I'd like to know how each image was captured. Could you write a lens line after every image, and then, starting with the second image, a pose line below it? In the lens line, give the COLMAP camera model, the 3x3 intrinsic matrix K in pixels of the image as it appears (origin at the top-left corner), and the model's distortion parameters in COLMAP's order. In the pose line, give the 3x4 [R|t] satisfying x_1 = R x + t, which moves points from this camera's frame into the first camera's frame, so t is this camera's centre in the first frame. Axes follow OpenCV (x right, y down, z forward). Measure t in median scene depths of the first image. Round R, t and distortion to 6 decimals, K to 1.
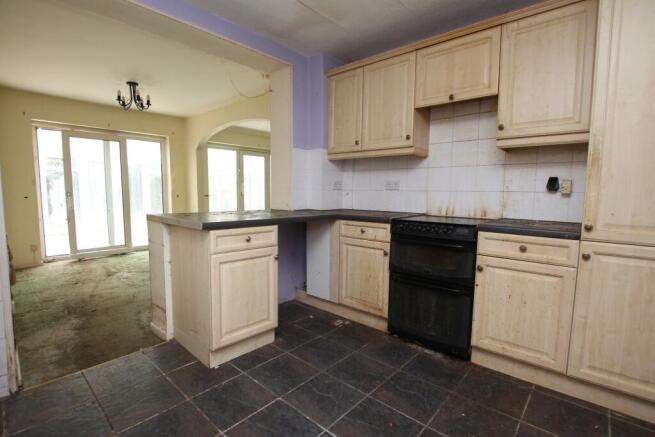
lens RADIAL K [[311.3, 0, 331.2], [0, 311.3, 219.8], [0, 0, 1]] dist [-0.003444, -0.000263]
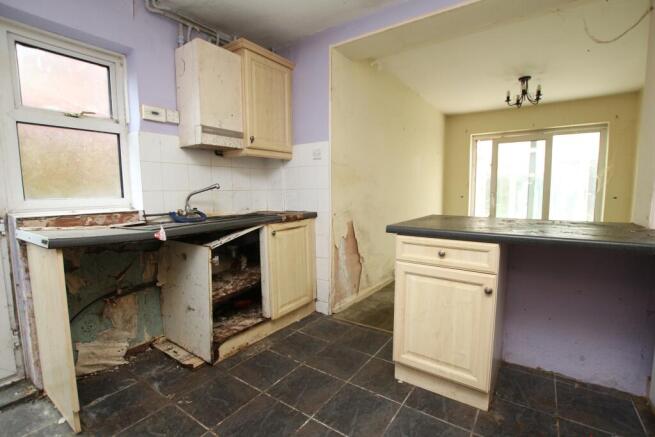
lens RADIAL K [[311.3, 0, 331.3], [0, 311.3, 216.4], [0, 0, 1]] dist [-0.003444, -0.000263]
pose [[0.140242, 0.078107, -0.987032, 0.403453], [-0.087927, 0.993927, 0.066160, -0.052519], [0.986205, 0.077509, 0.146258, 0.515122]]
